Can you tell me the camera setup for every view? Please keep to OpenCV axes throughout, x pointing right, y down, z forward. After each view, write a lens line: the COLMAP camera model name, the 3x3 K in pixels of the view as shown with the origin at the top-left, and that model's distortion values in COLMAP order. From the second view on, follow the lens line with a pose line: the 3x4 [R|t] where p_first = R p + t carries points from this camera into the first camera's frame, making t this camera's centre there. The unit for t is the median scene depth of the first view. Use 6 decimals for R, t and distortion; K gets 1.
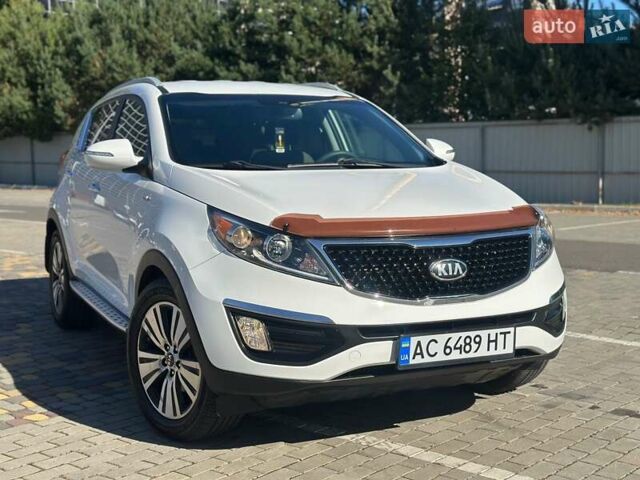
lens RADIAL K [[900.5, 0, 320.0], [0, 900.5, 240.0], [0, 0, 1]] dist [0.201586, -0.452710]
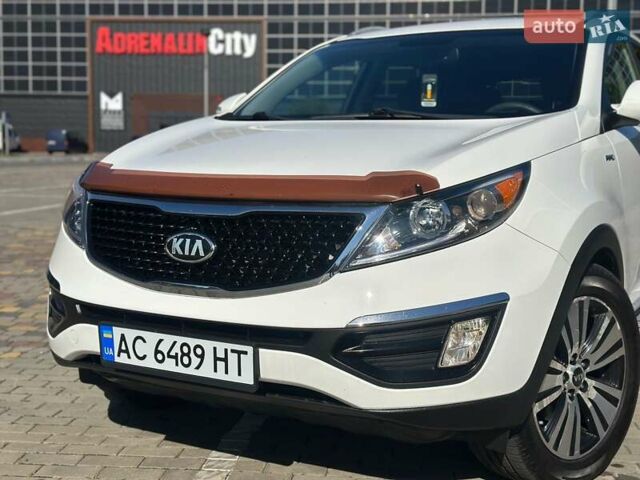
lens RADIAL K [[900.5, 0, 320.0], [0, 900.5, 240.0], [0, 0, 1]] dist [0.201586, -0.452710]
pose [[0.577763, 0.098638, -0.810223, 0.768358], [-0.093993, 0.994107, 0.053998, -0.021291], [0.810775, 0.044957, 0.583629, 0.653266]]
